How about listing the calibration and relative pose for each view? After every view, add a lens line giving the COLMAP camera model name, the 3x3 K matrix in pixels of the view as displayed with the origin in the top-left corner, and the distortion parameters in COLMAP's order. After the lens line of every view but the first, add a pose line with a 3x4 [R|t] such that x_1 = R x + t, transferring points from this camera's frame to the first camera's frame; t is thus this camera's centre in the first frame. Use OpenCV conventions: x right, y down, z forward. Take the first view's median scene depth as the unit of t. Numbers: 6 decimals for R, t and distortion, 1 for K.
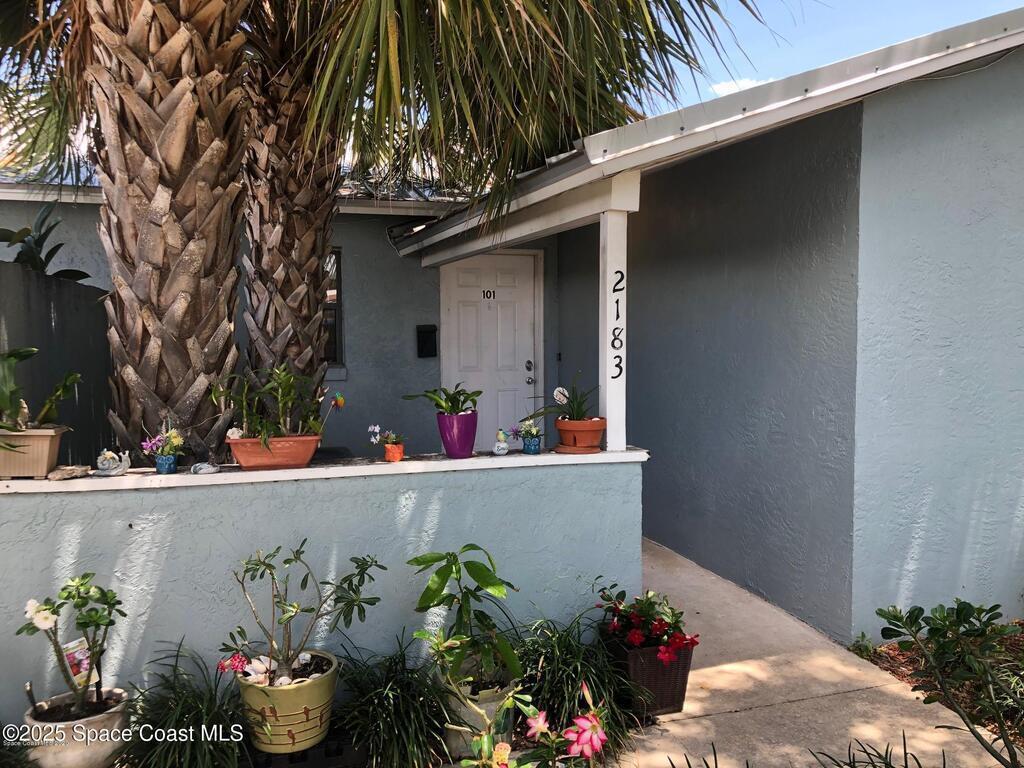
lens RADIAL K [[844.9, 0, 509.5], [0, 844.9, 381.7], [0, 0, 1]] dist [0.035566, -0.029676]
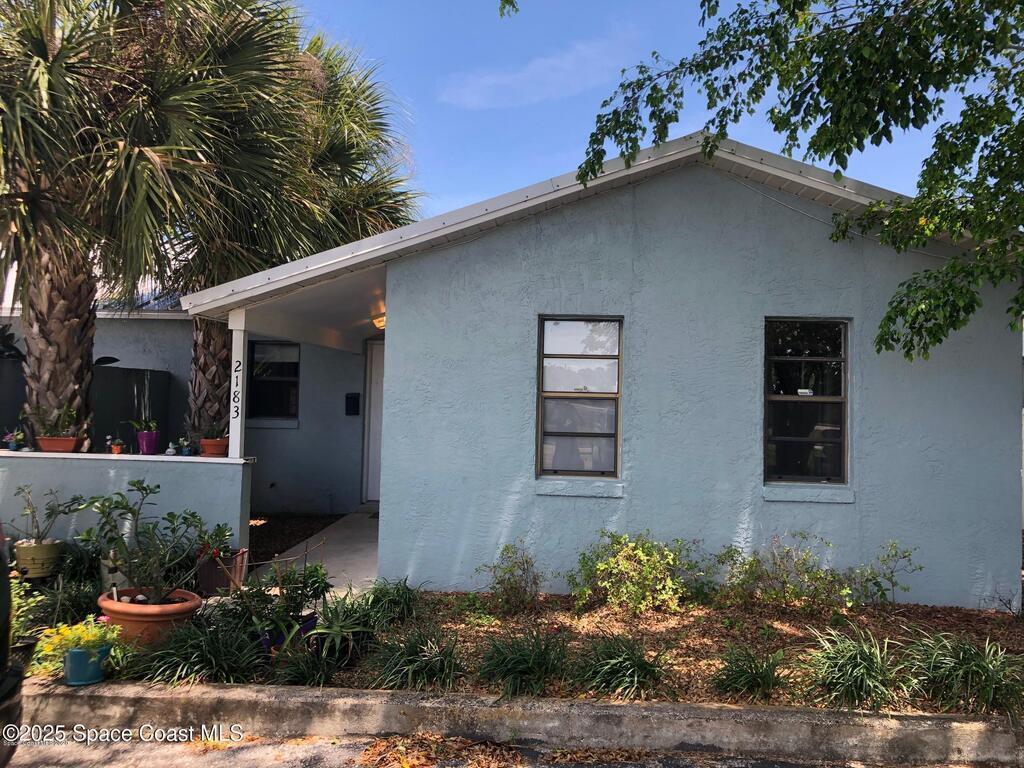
lens RADIAL K [[844.9, 0, 516.0], [0, 844.9, 386.4], [0, 0, 1]] dist [0.035566, -0.029676]
pose [[0.925093, 0.015114, -0.379441, 1.479778], [-0.047802, 0.995894, -0.076874, 0.042549], [0.376721, 0.089253, 0.922017, -0.514862]]
